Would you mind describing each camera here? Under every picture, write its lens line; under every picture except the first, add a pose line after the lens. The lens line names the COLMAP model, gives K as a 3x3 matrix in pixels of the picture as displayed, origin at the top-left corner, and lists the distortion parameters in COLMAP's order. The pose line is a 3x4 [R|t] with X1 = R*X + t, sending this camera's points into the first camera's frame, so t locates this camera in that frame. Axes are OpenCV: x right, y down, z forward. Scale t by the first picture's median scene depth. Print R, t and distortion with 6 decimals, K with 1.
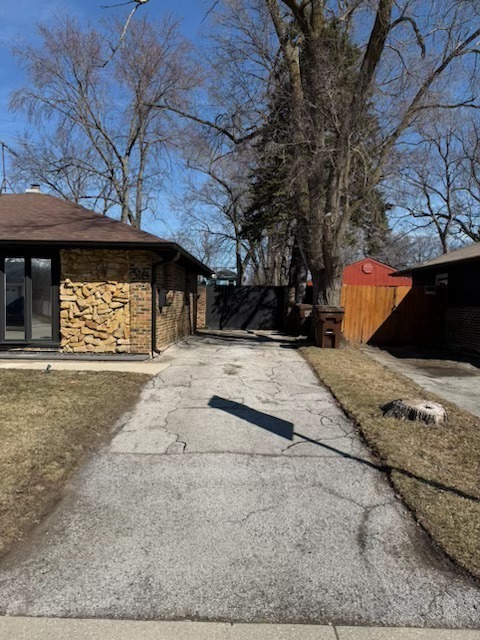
lens RADIAL K [[452.2, 0, 245.9], [0, 452.2, 325.6], [0, 0, 1]] dist [0.056535, -0.063427]
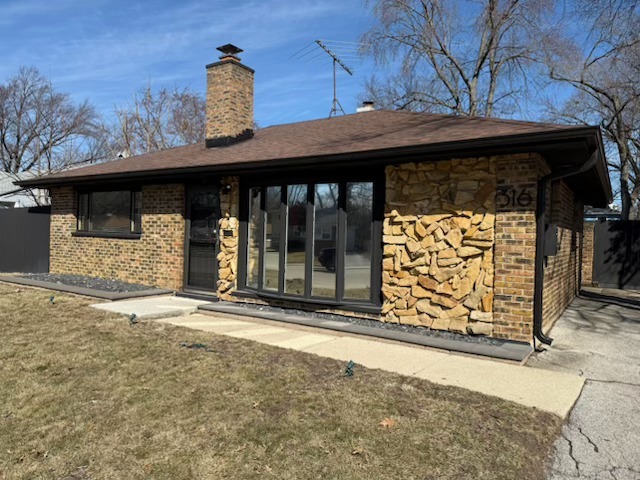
lens RADIAL K [[452.2, 0, 322.4], [0, 452.2, 243.2], [0, 0, 1]] dist [0.056535, -0.063427]
pose [[0.847629, 0.009494, -0.530505, -0.134107], [-0.037454, 0.998416, -0.041975, -0.024203], [0.529266, 0.055449, 0.846642, 0.398770]]
